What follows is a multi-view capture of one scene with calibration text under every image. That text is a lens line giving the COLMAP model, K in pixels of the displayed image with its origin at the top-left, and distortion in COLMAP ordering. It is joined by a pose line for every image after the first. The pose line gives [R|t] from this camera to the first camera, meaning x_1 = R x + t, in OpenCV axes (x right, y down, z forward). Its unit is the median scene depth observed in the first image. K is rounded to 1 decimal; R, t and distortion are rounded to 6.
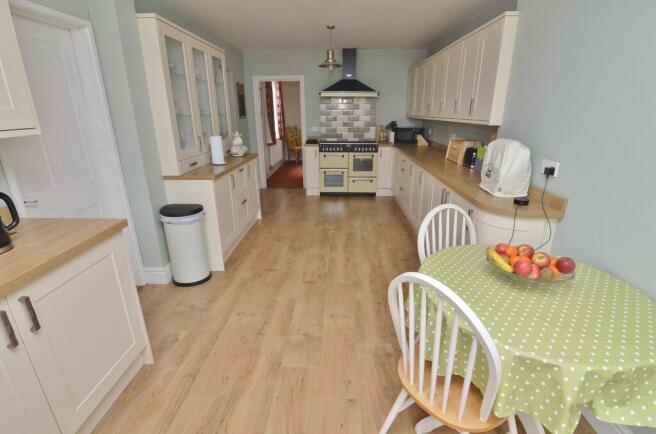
lens RADIAL K [[317.9, 0, 334.7], [0, 317.9, 219.5], [0, 0, 1]] dist [-0.003007, -0.013163]
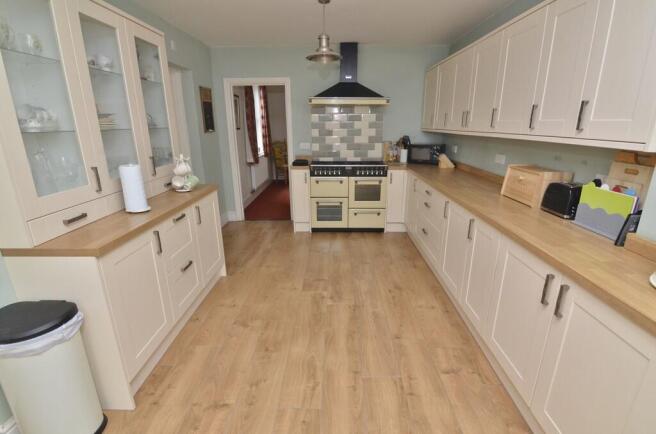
lens RADIAL K [[317.9, 0, 334.7], [0, 317.9, 219.5], [0, 0, 1]] dist [-0.003007, -0.013163]
pose [[0.999856, -0.006645, 0.015640, -0.002369], [0.007187, 0.999366, -0.034869, -0.082009], [-0.015399, 0.034977, 0.999269, 0.241866]]
